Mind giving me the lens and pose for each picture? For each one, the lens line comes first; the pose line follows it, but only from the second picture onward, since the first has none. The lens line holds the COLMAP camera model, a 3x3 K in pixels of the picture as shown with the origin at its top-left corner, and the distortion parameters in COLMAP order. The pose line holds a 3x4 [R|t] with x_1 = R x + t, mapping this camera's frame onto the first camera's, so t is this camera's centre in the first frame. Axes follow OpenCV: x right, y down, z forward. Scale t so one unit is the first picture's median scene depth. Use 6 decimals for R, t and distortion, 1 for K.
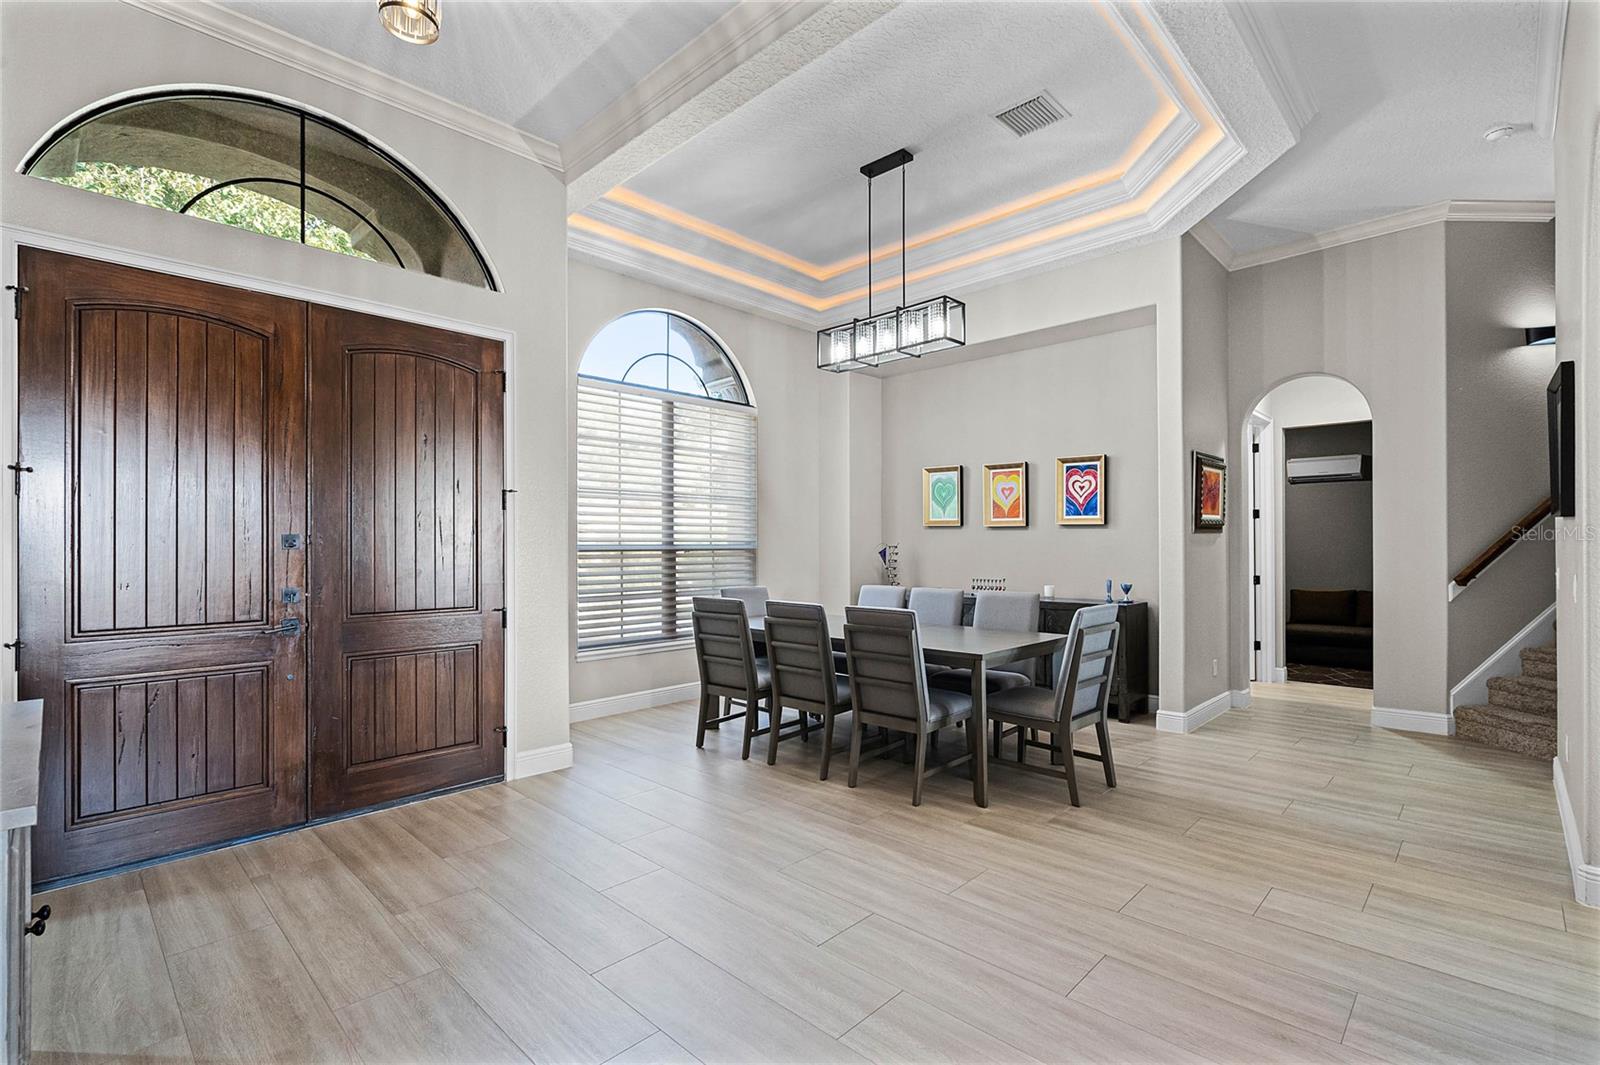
lens RADIAL K [[732.8, 0, 799.1], [0, 732.8, 536.2], [0, 0, 1]] dist [0.004503, 0.000520]
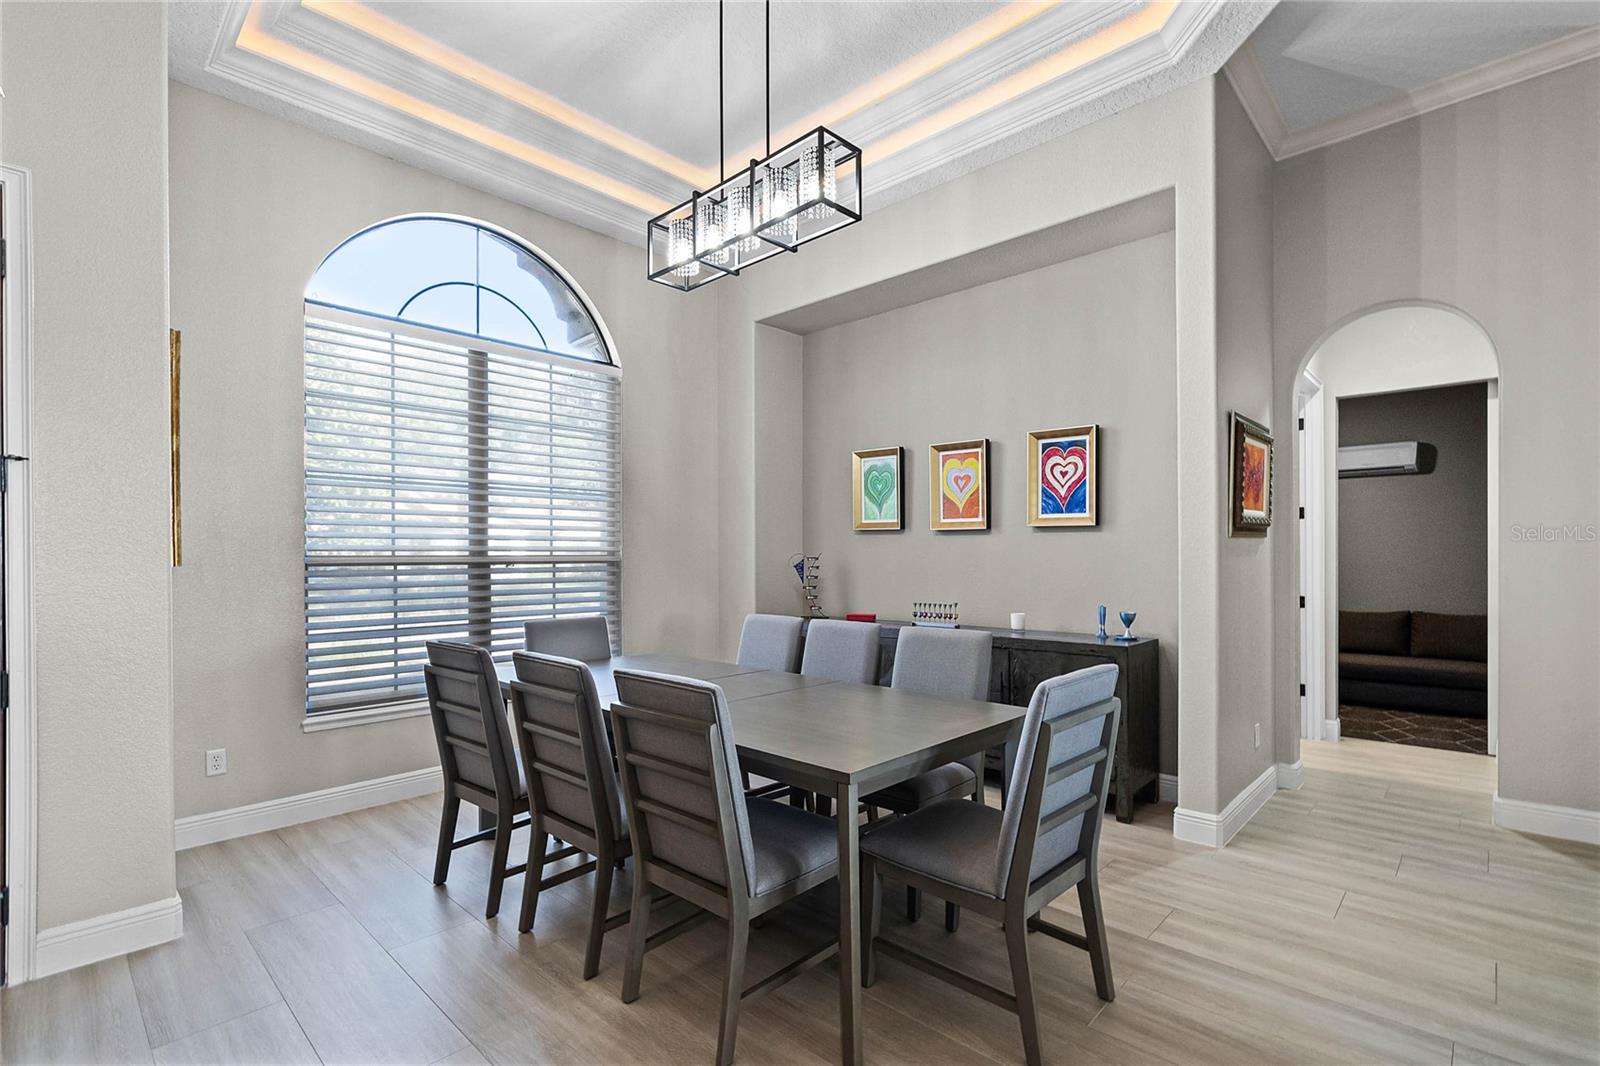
lens RADIAL K [[732.8, 0, 800.5], [0, 732.8, 548.6], [0, 0, 1]] dist [0.004503, 0.000520]
pose [[0.999978, -0.000803, 0.006623, 0.134813], [0.000789, 0.999997, 0.002138, 0.004046], [-0.006624, -0.002133, 0.999976, 0.314016]]
